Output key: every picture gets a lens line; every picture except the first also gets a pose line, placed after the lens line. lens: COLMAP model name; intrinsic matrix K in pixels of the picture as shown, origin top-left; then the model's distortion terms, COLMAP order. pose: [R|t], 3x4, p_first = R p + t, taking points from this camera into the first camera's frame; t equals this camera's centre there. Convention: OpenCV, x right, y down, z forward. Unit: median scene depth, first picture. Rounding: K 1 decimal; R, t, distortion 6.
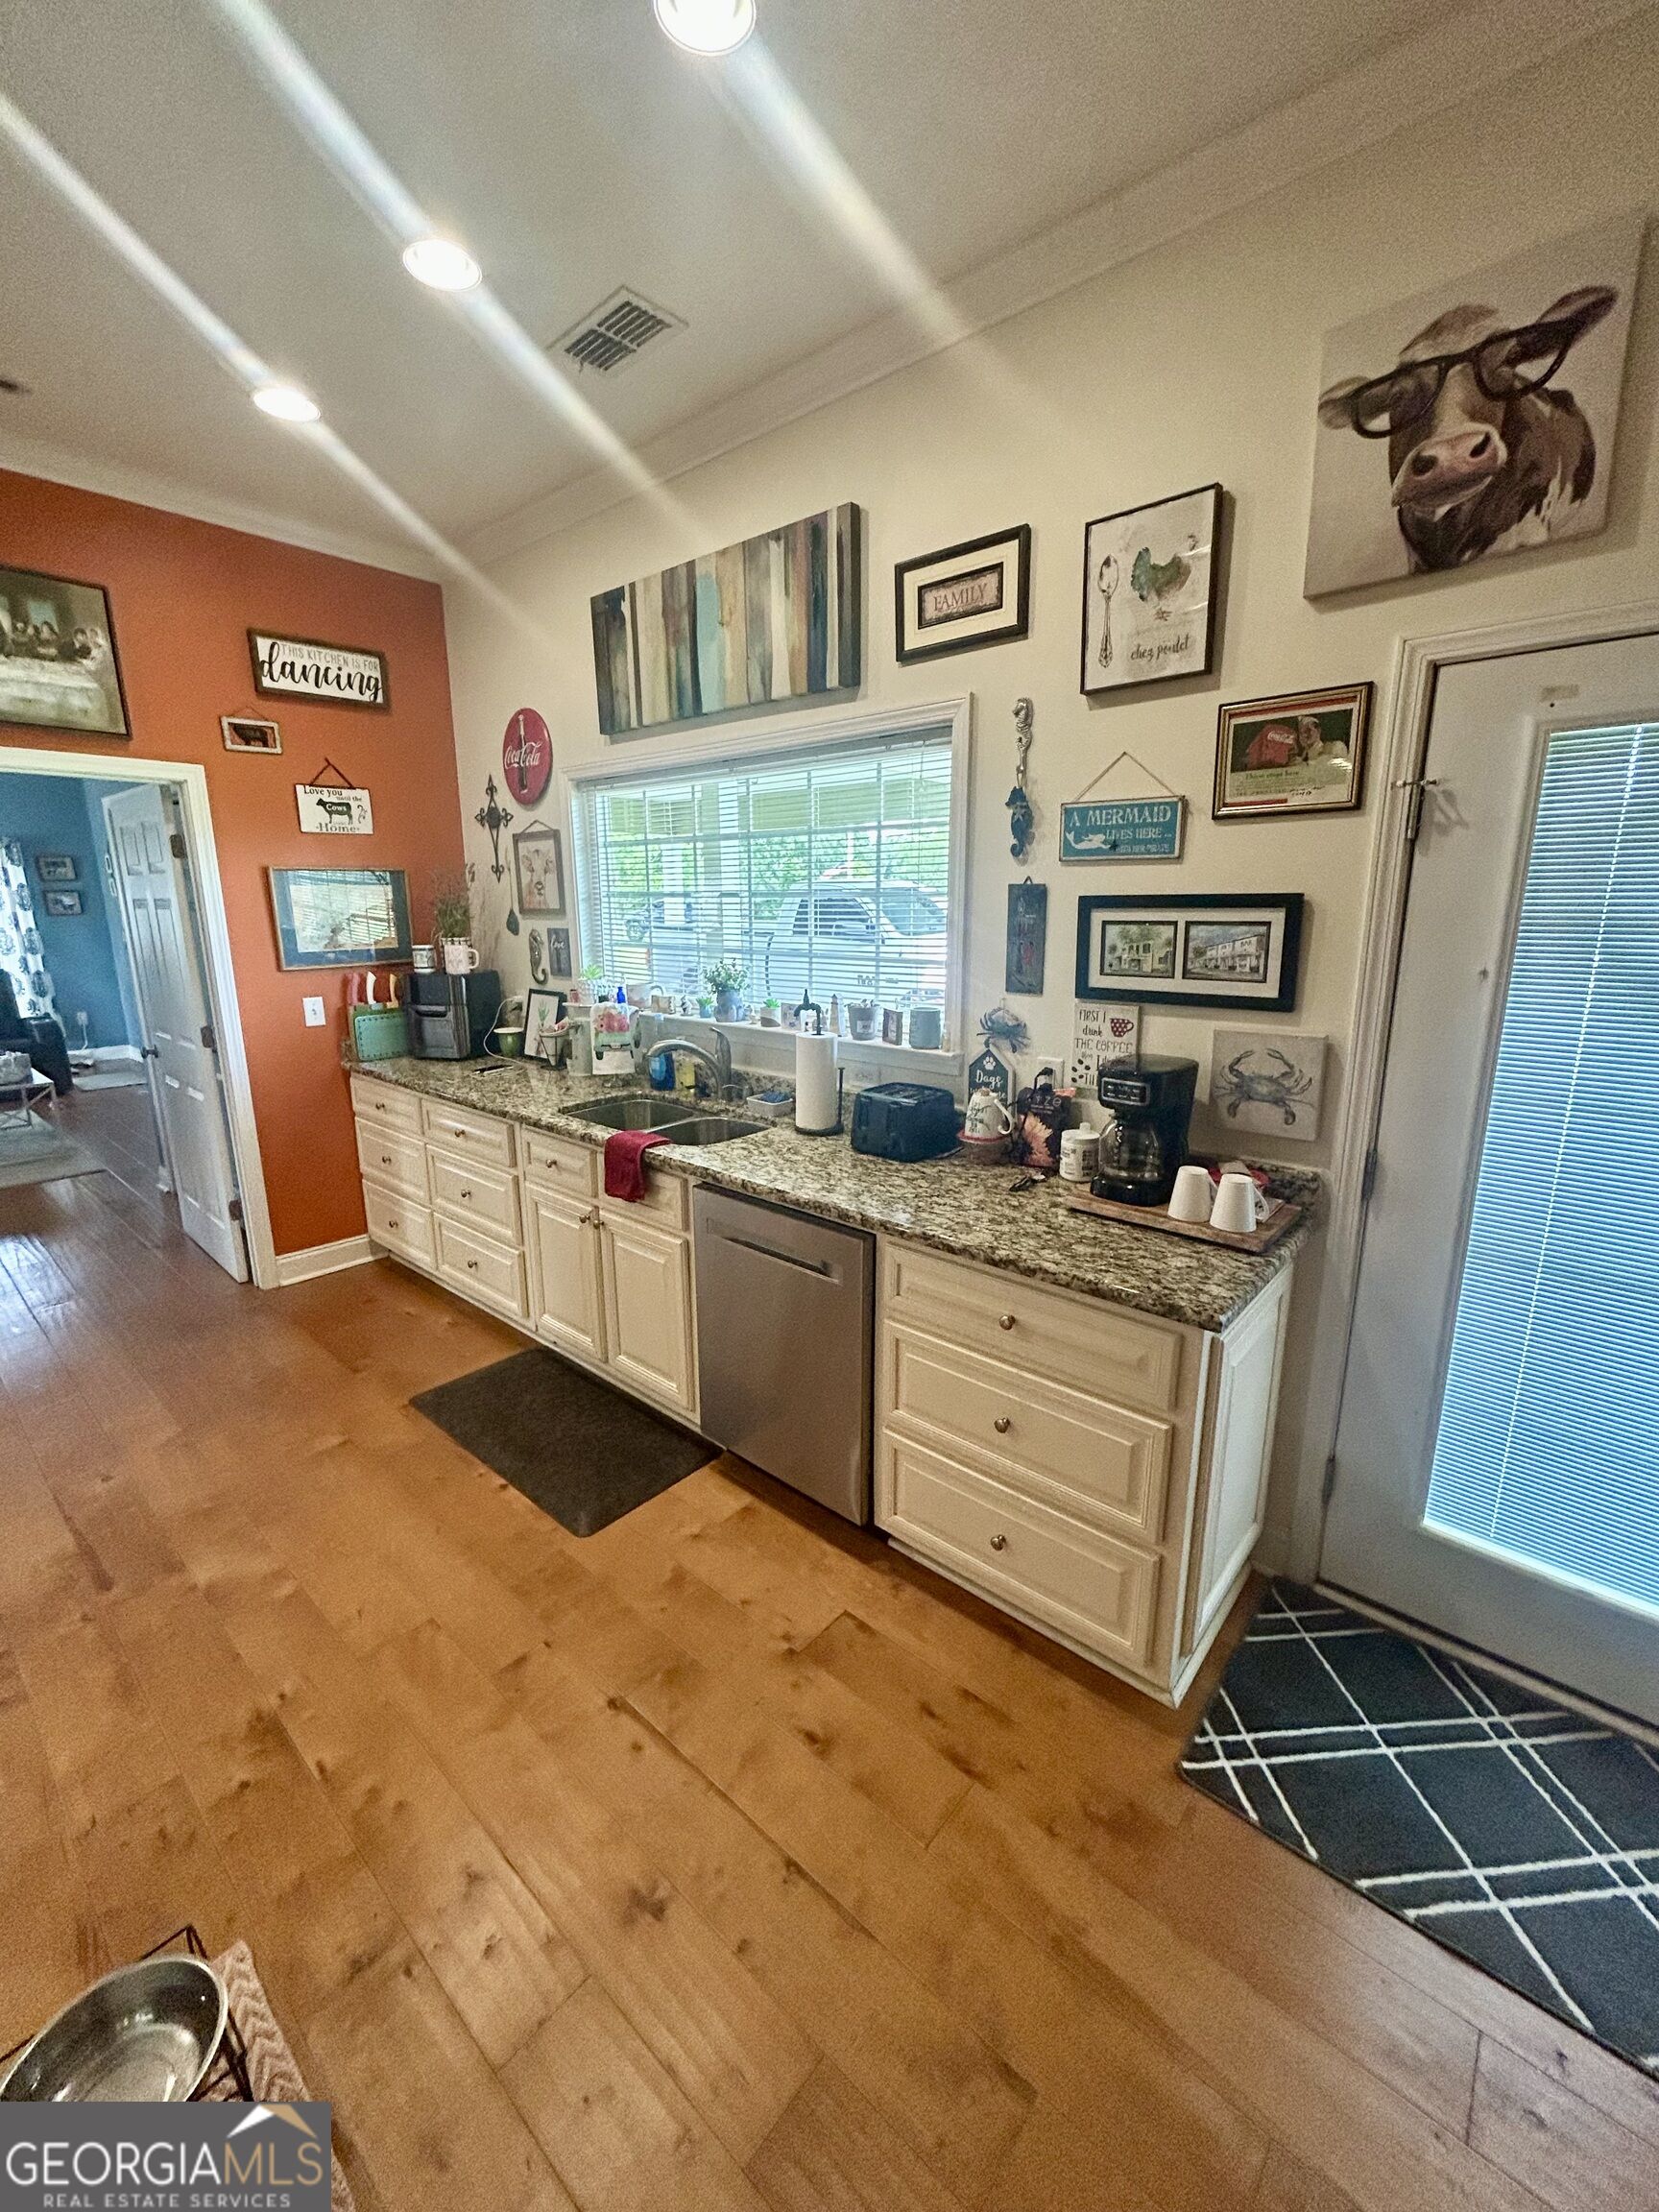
lens RADIAL K [[894.3, 0, 826.6], [0, 894.3, 1095.8], [0, 0, 1]] dist [-0.002257, 0.000417]
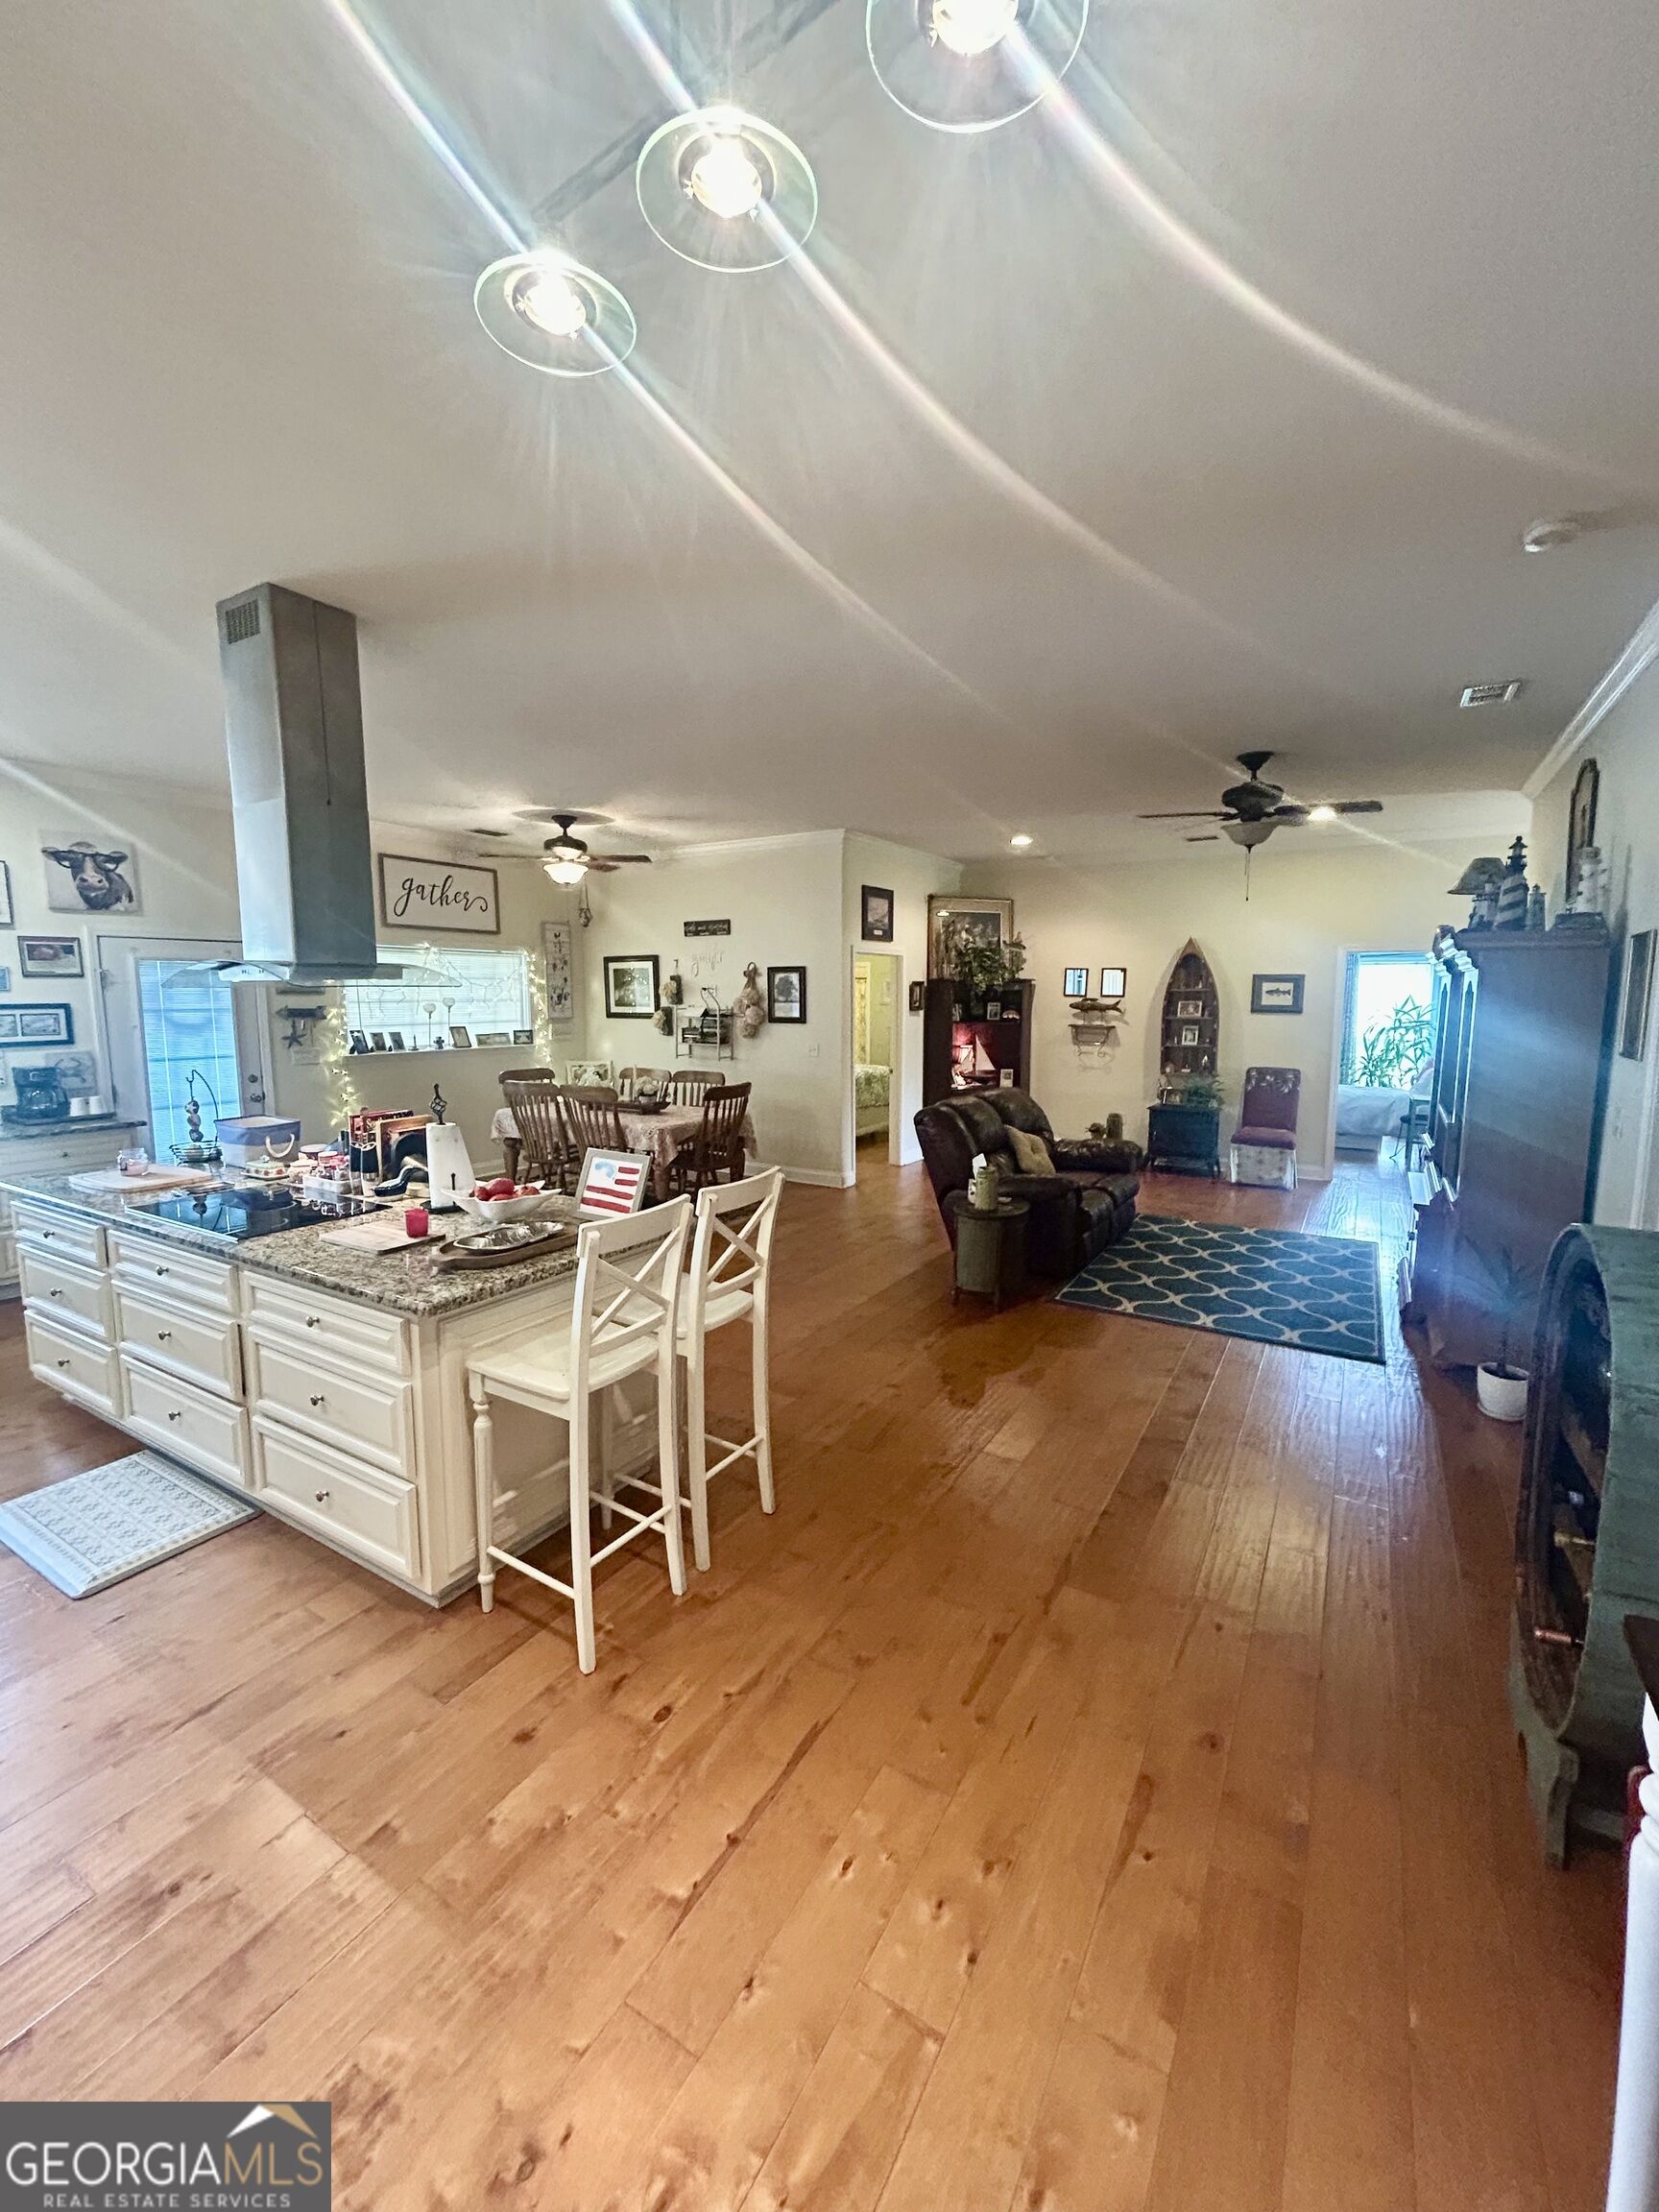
lens RADIAL K [[895.6, 0, 825.9], [0, 895.6, 1098.4], [0, 0, 1]] dist [0.002198, 0.000627]
pose [[-0.176964, -0.111406, 0.977892, -2.032641], [0.217694, 0.964534, 0.149279, 0.127023], [-0.959840, 0.239298, -0.146435, -0.634019]]
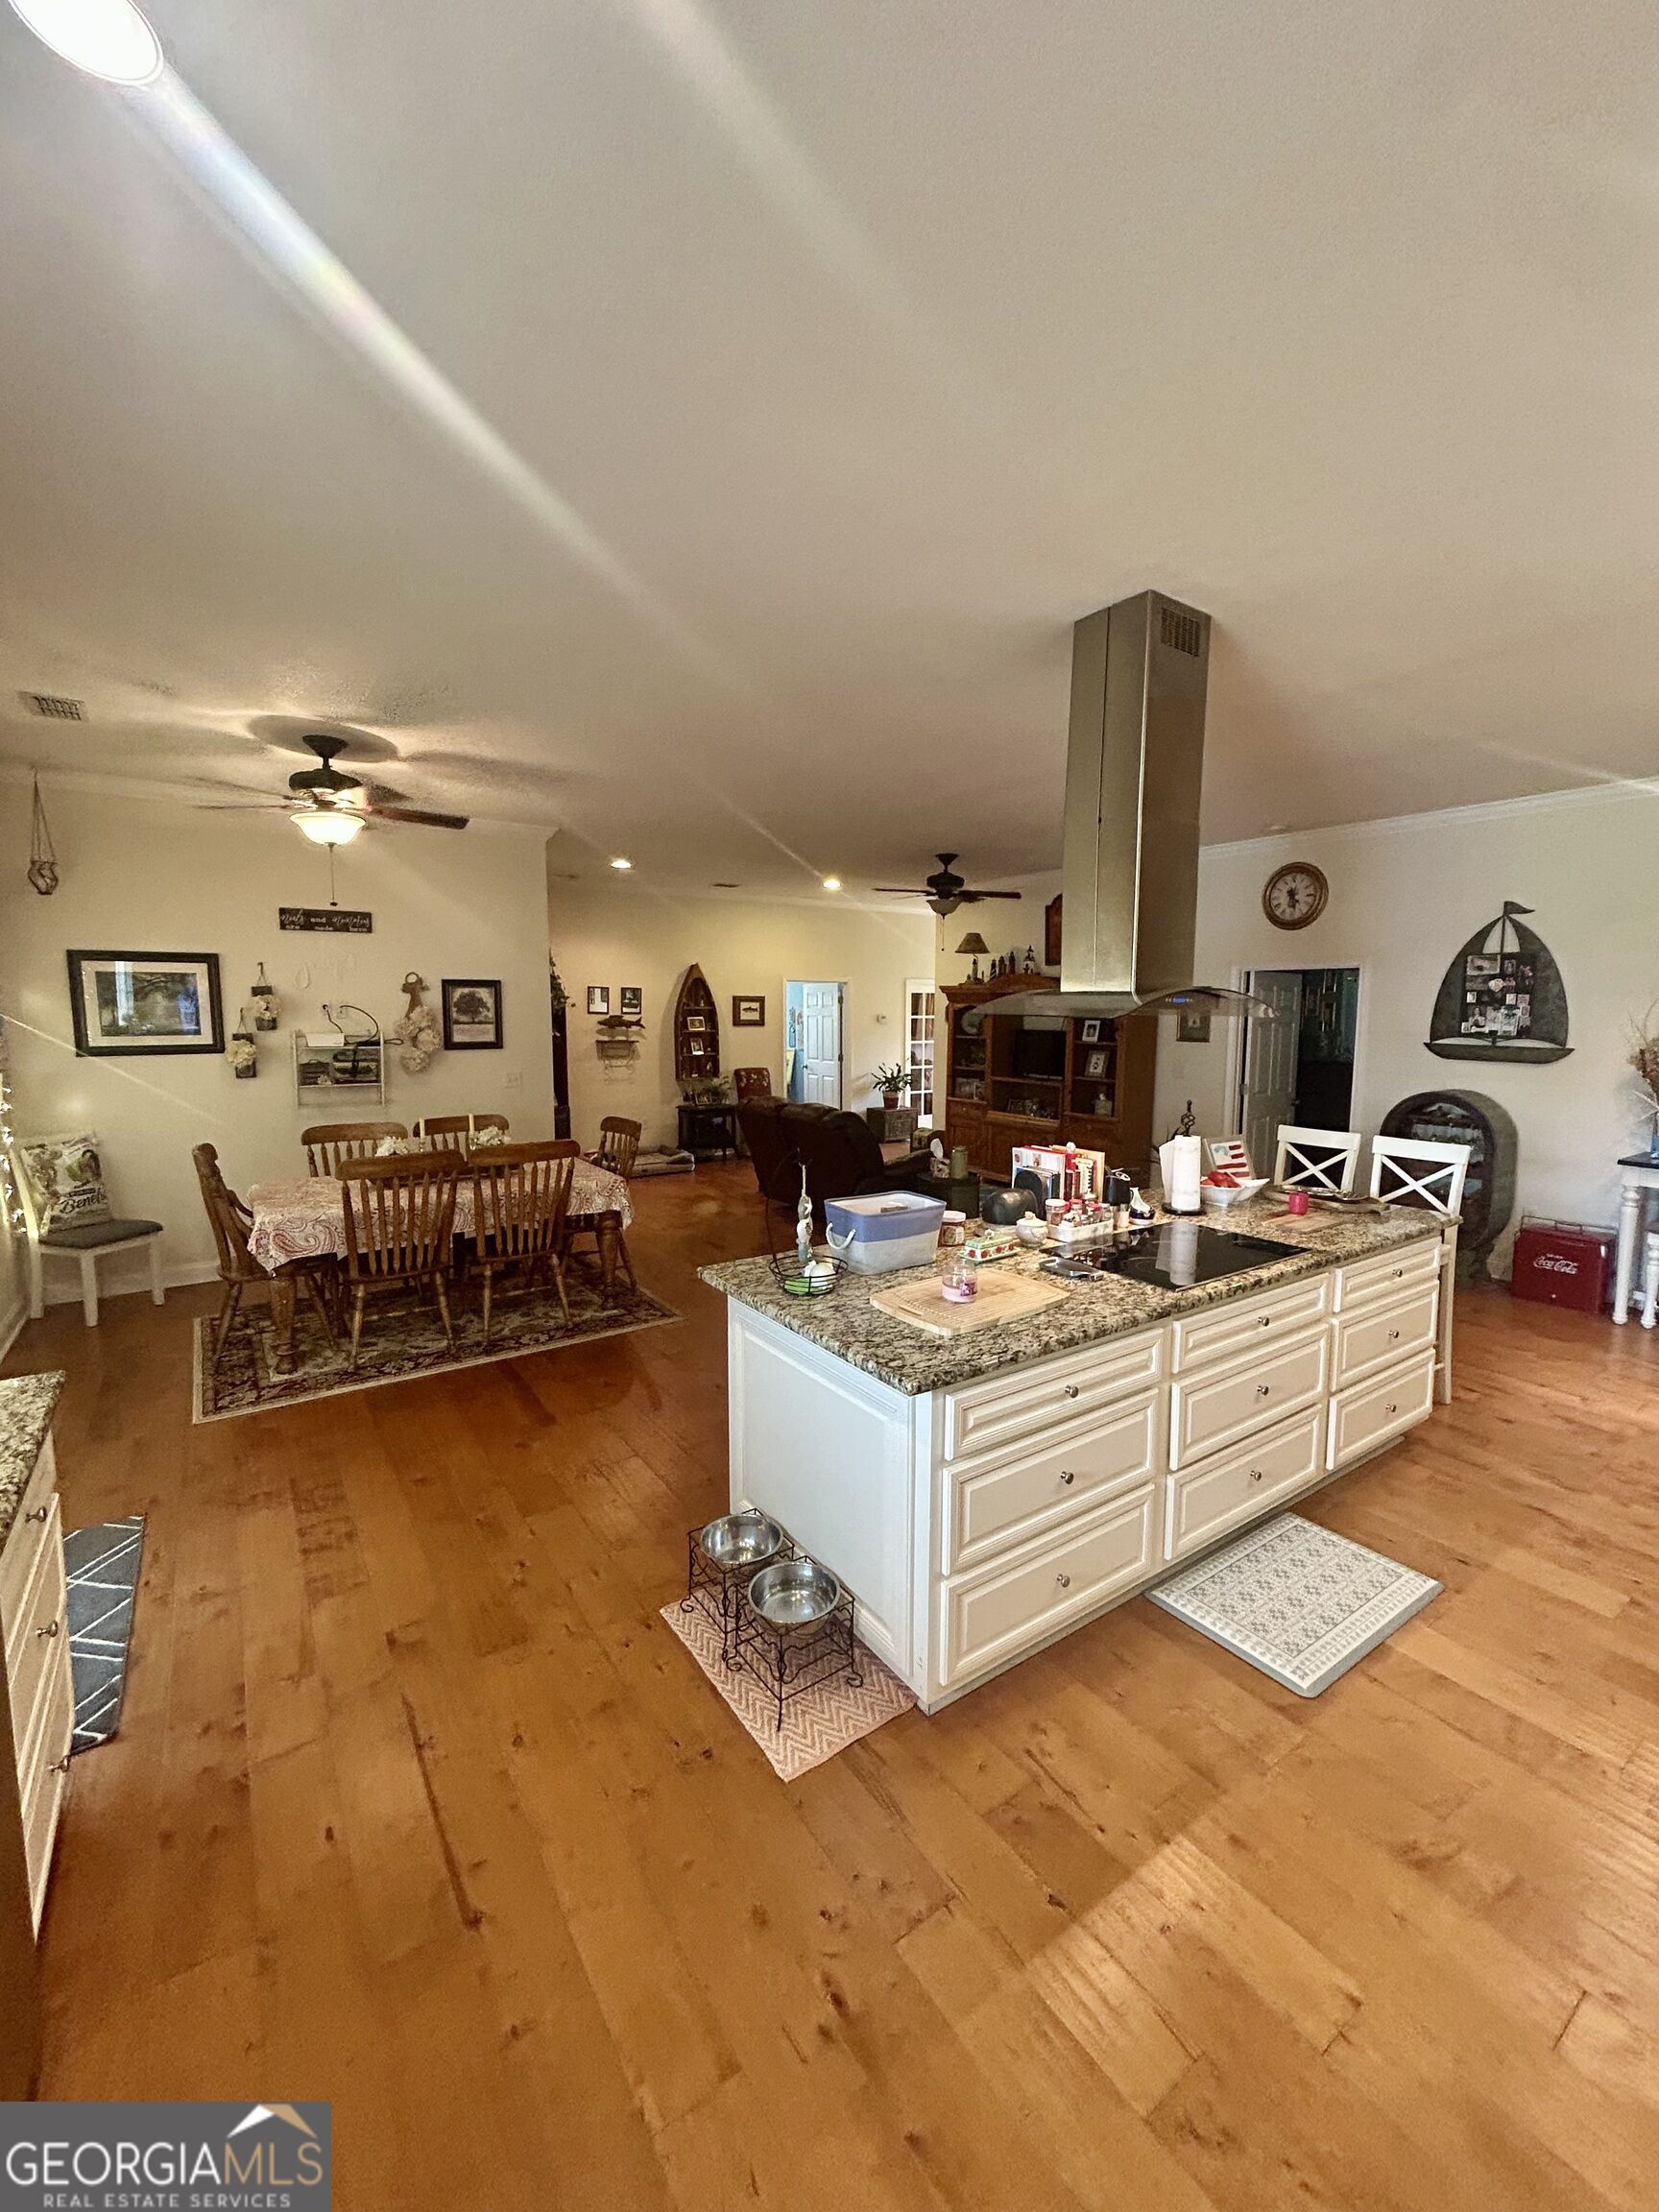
lens RADIAL K [[894.3, 0, 826.6], [0, 894.3, 1095.8], [0, 0, 1]] dist [-0.002257, 0.000417]
pose [[-0.969879, -0.023667, 0.242436, -0.552375], [0.054196, 0.949357, 0.309490, -0.283582], [-0.237483, 0.313307, -0.919478, 1.063933]]
